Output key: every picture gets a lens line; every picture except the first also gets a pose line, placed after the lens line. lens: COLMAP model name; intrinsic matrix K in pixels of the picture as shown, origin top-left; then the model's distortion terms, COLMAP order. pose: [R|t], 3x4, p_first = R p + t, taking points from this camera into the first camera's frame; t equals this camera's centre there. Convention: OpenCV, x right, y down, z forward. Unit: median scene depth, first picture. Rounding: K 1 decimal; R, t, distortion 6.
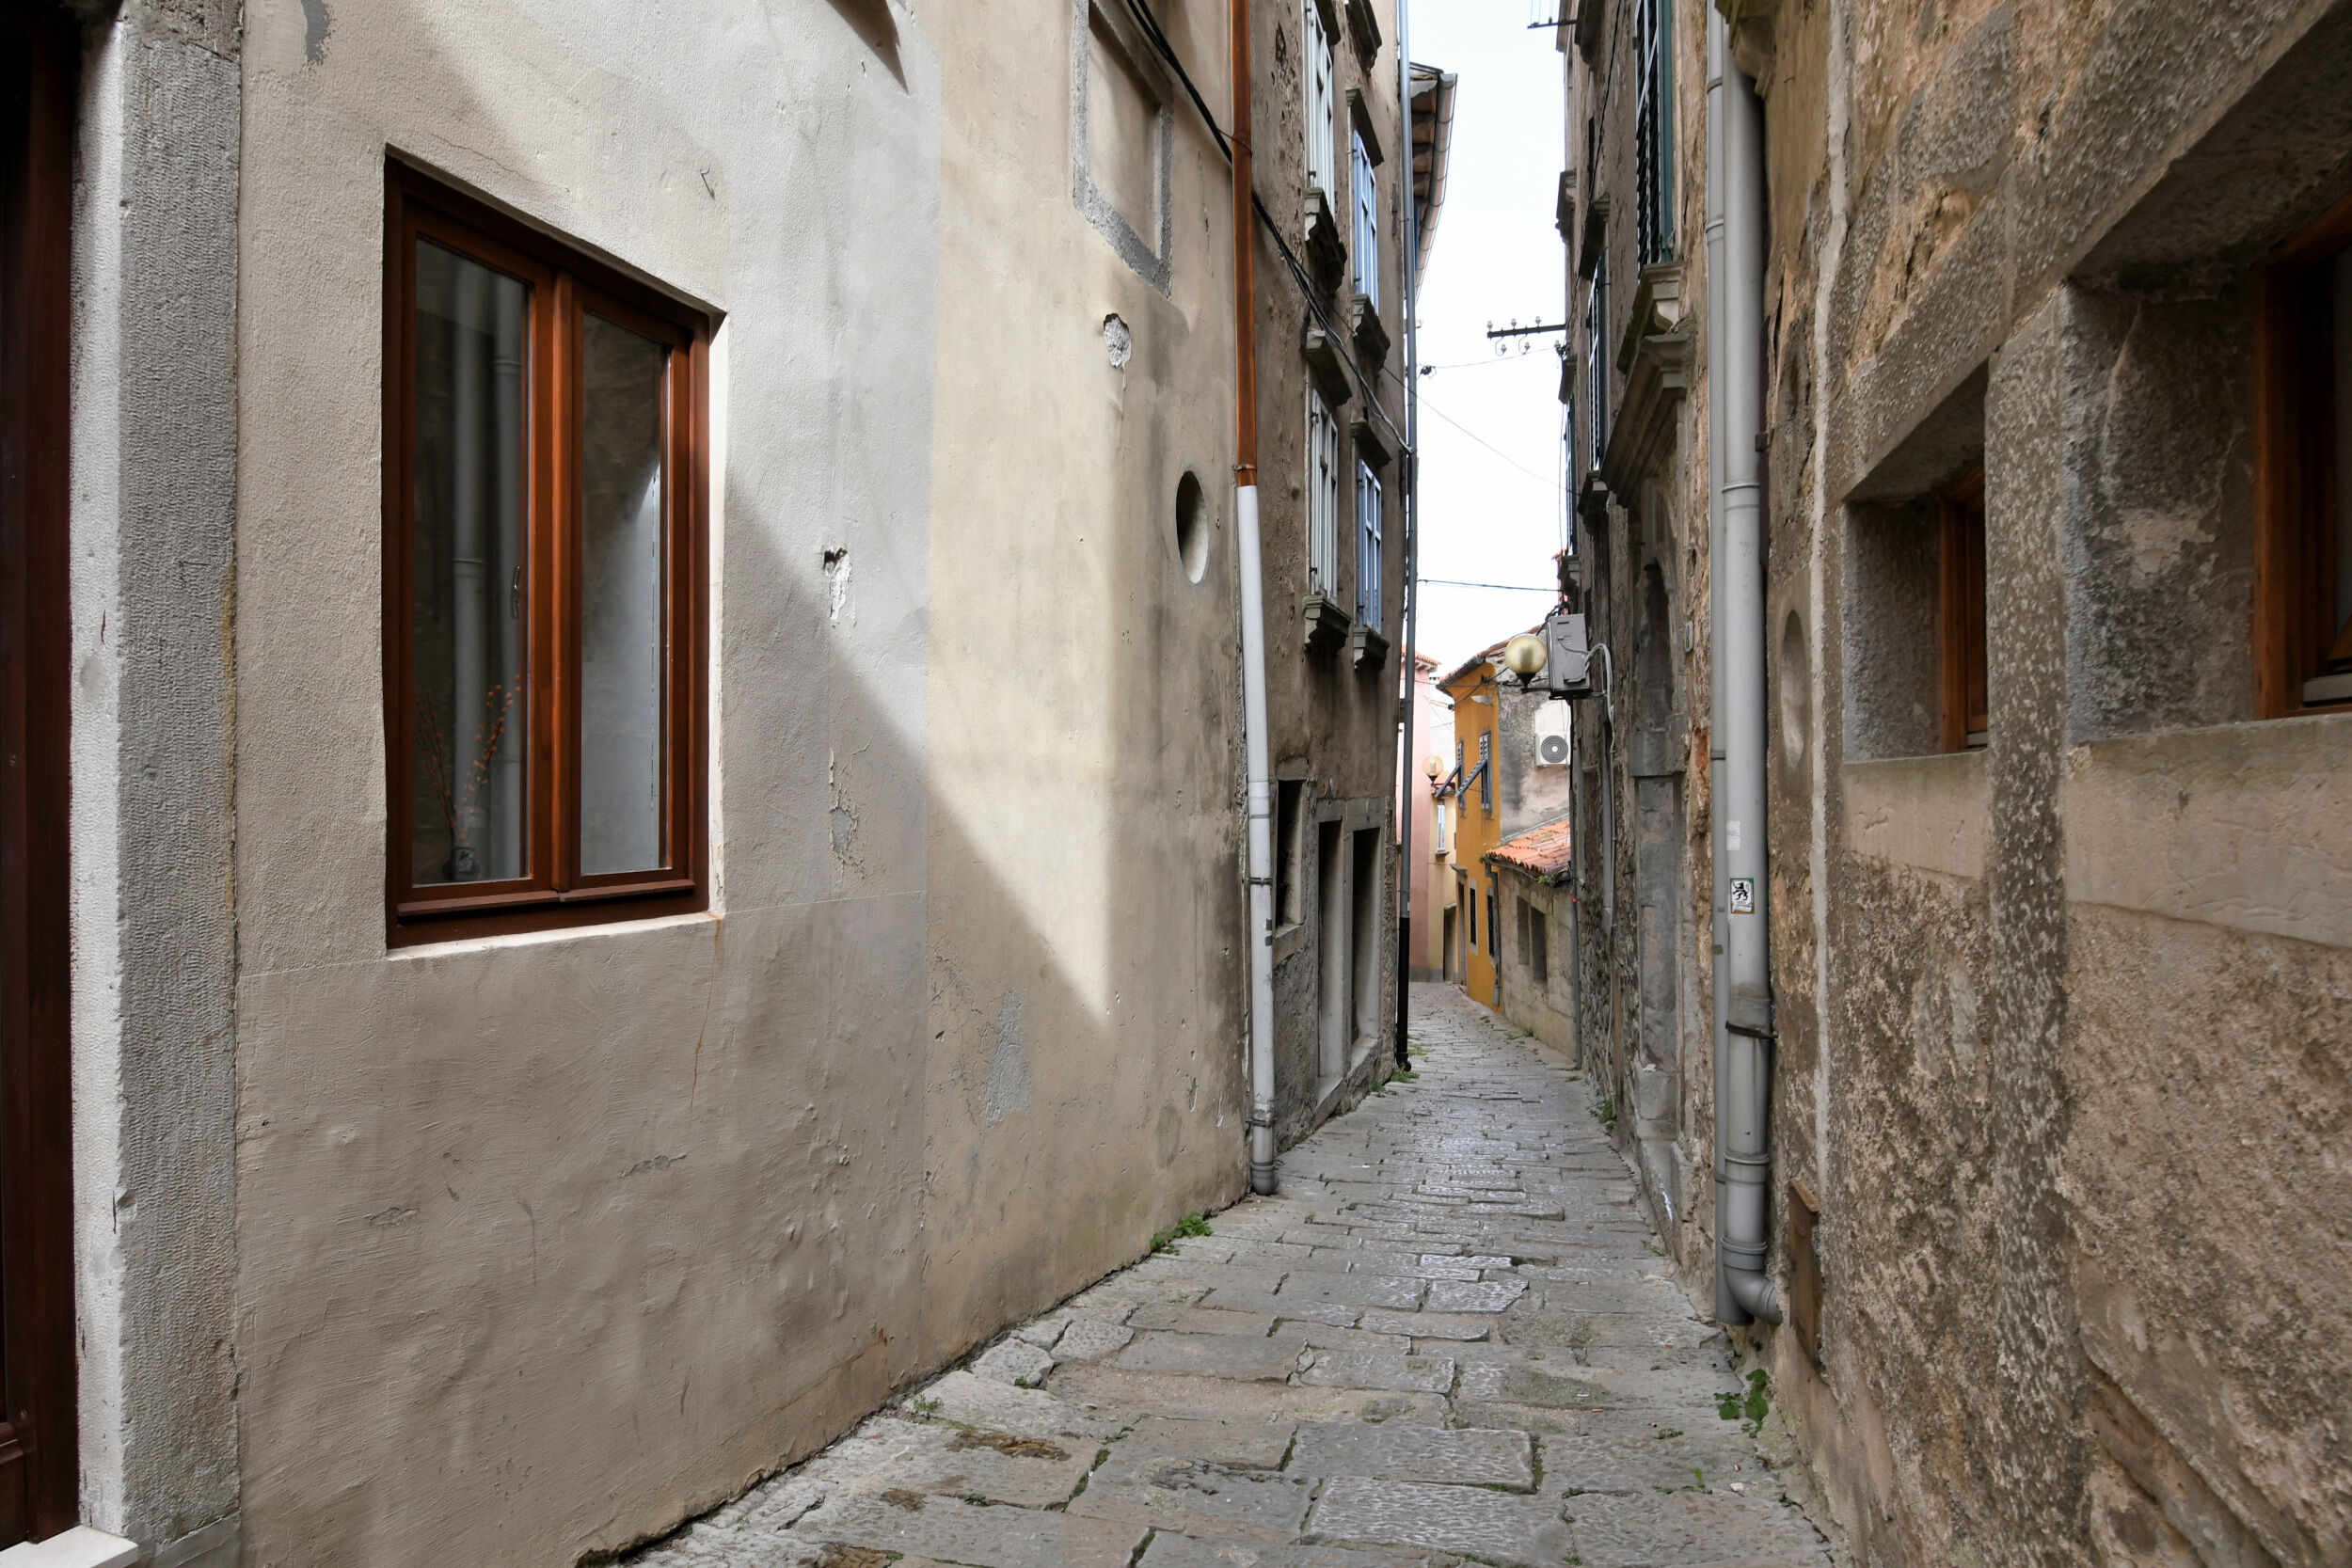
lens RADIAL K [[1465.2, 0, 1180.9], [0, 1465.2, 782.9], [0, 0, 1]] dist [-0.011404, -0.003831]
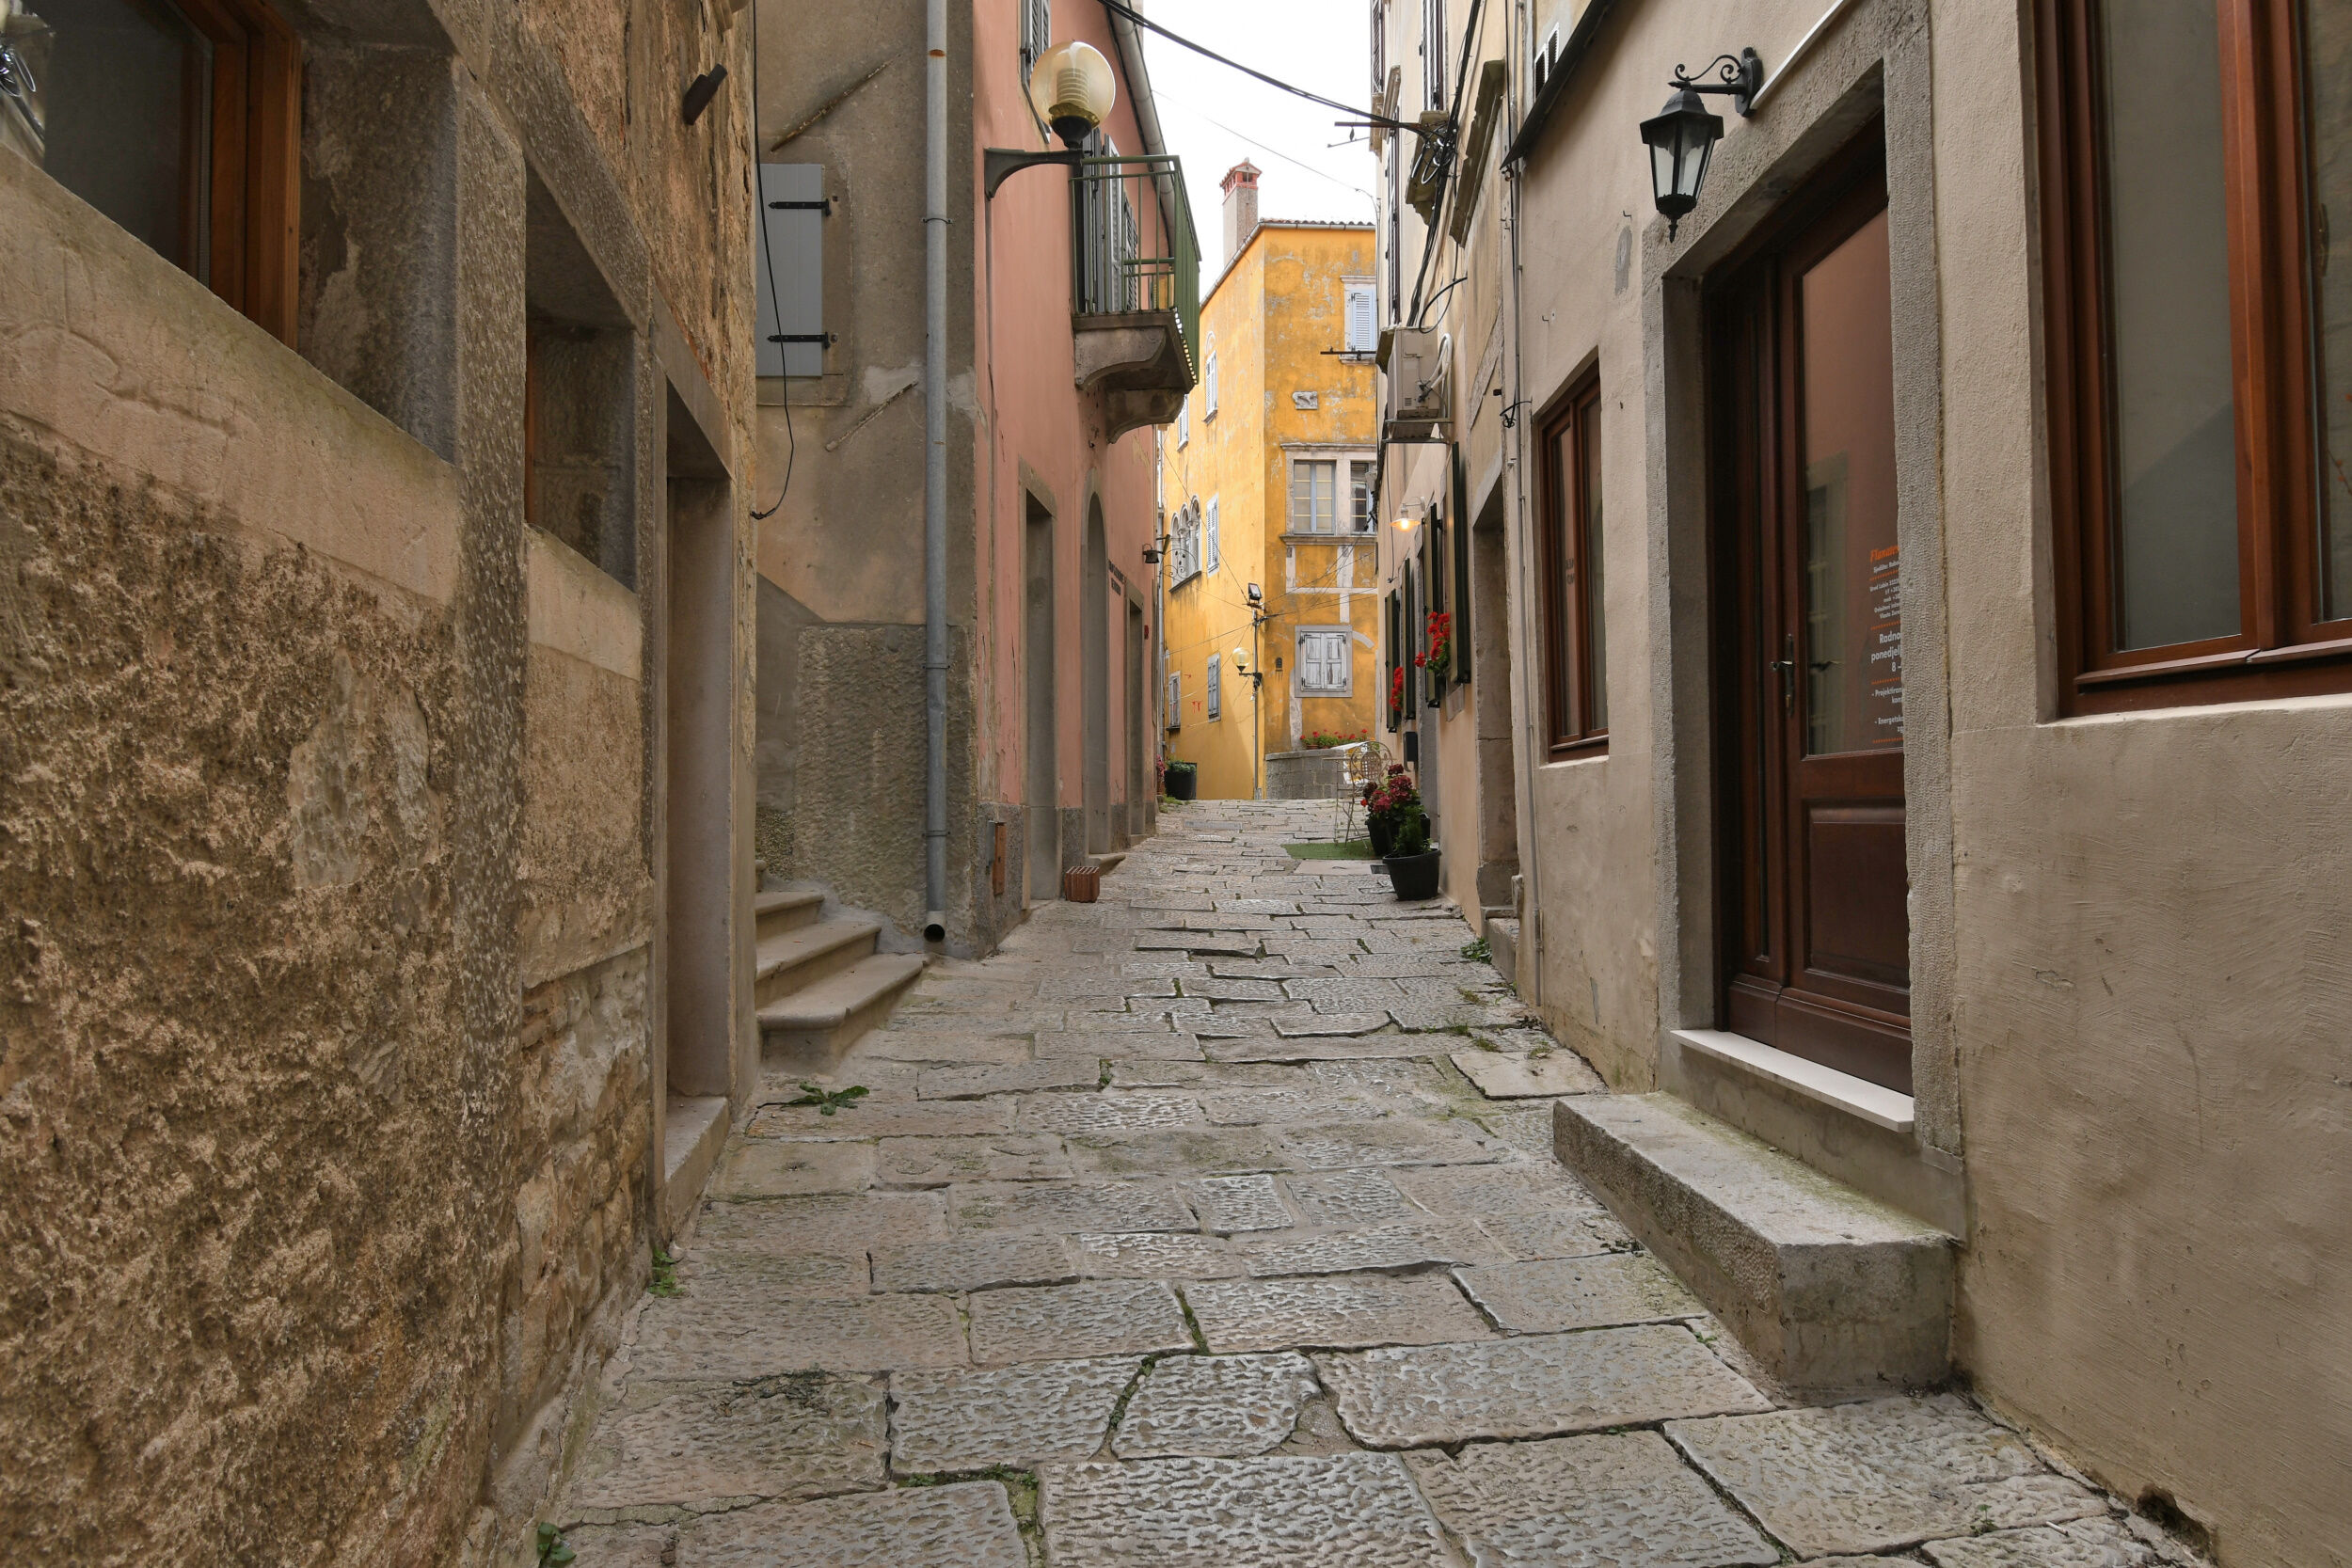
lens RADIAL K [[1465.2, 0, 1175.4], [0, 1465.2, 783.3], [0, 0, 1]] dist [-0.011404, -0.003831]
pose [[-0.922951, 0.006699, -0.384858, 0.435610], [0.017135, 0.999572, -0.023695, 0.183774], [0.384535, -0.028464, -0.922672, 1.798386]]
